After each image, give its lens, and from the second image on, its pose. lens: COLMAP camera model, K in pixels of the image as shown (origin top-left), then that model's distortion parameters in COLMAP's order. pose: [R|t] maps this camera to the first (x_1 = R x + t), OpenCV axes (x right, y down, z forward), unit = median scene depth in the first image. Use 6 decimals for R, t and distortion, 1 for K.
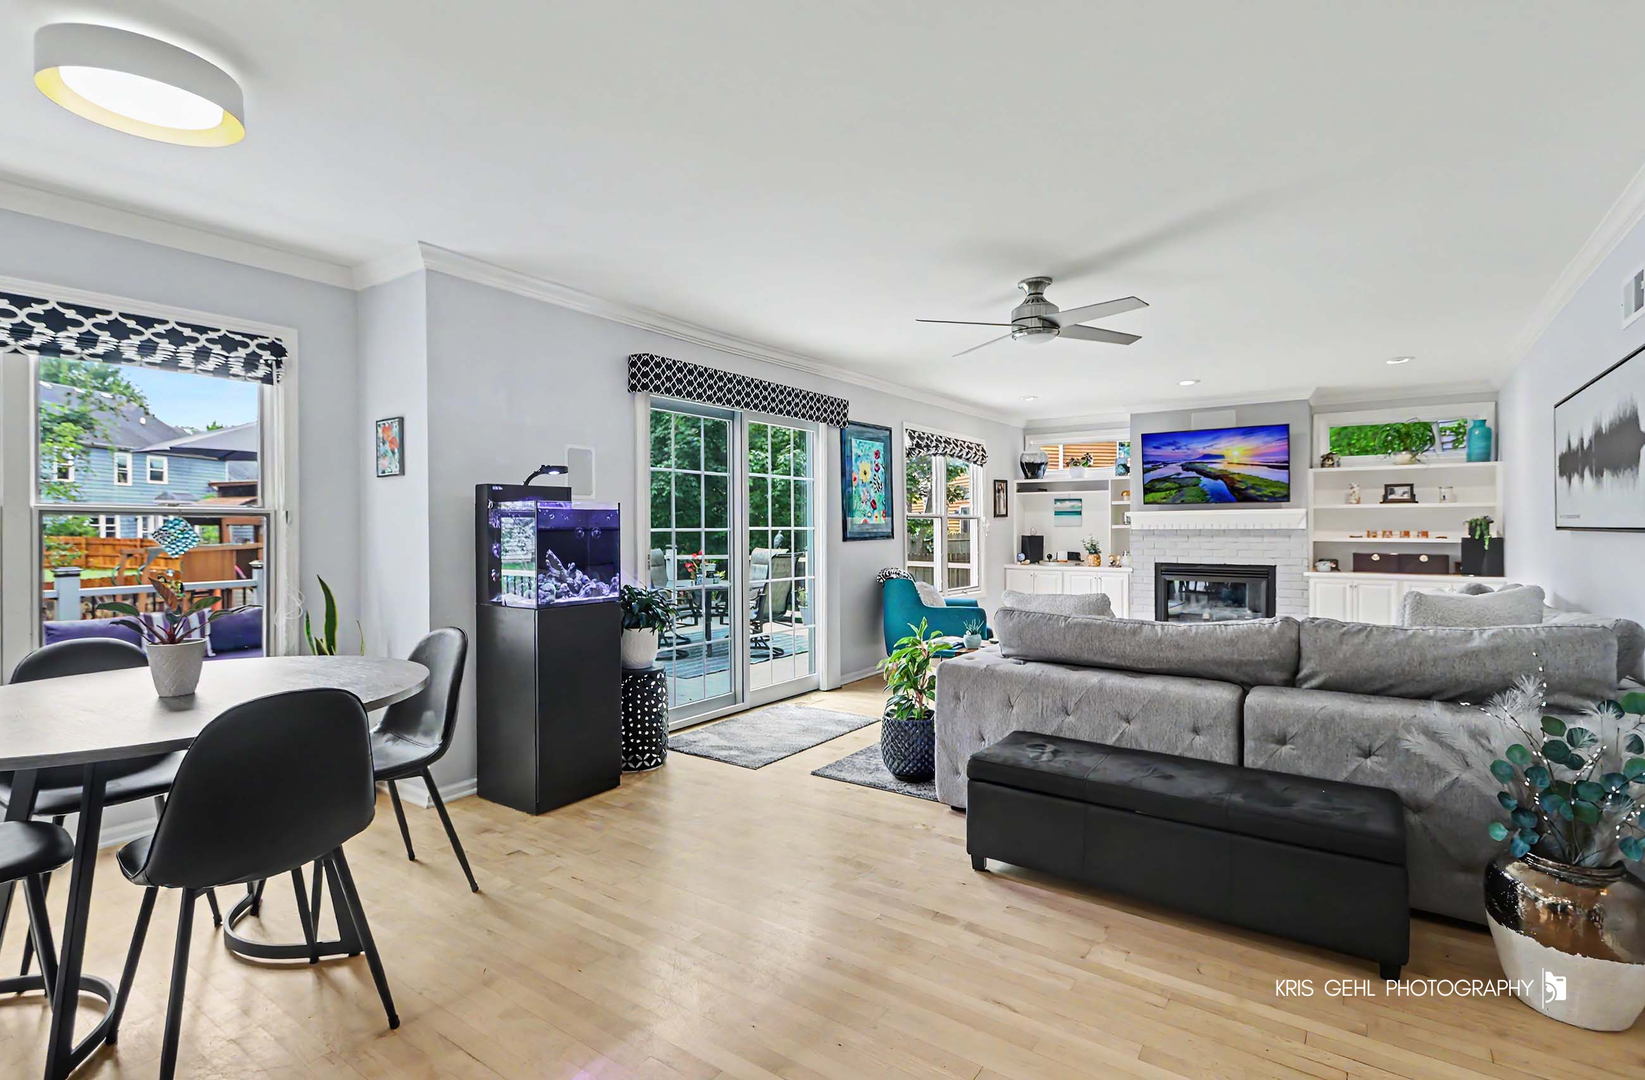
lens RADIAL K [[758.9, 0, 780.0], [0, 758.9, 532.9], [0, 0, 1]] dist [0.011290, -0.000090]
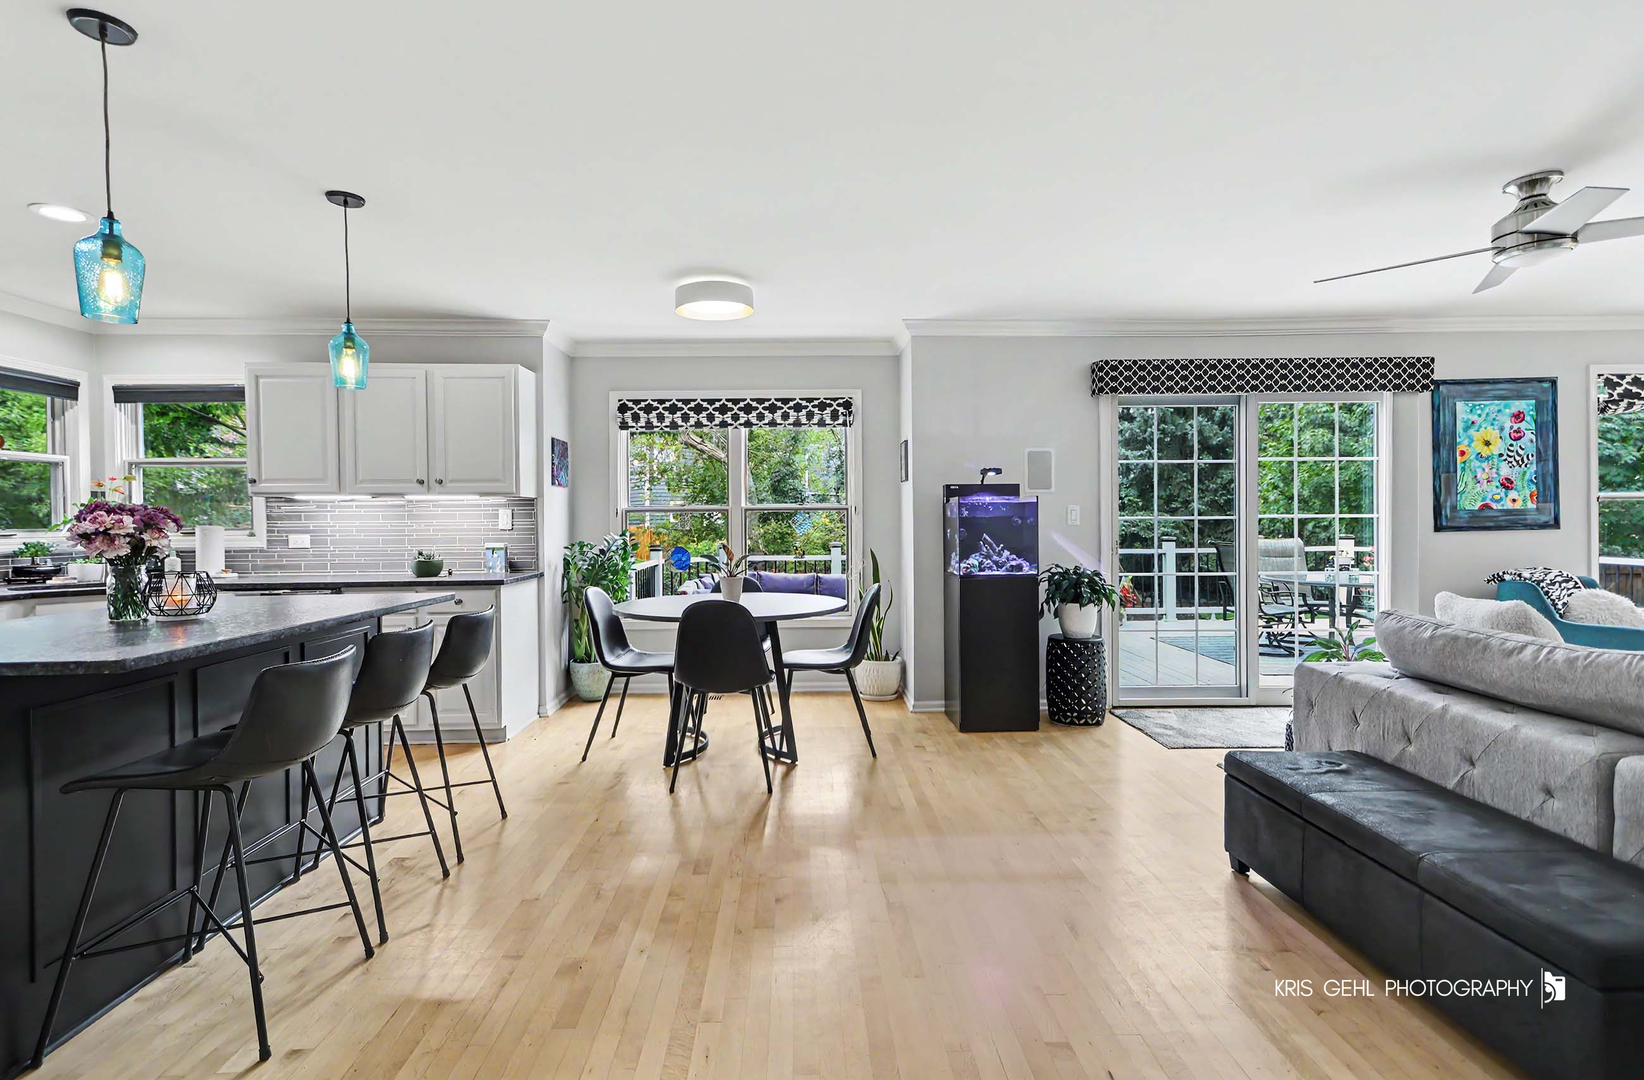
lens RADIAL K [[758.5, 0, 845.5], [0, 758.5, 529.5], [0, 0, 1]] dist [0.011290, -0.000090]
pose [[0.622374, 0.008929, -0.782669, 0.515751], [-0.001407, 0.999946, 0.010289, 0.001921], [0.782719, -0.005302, 0.622353, 0.012689]]
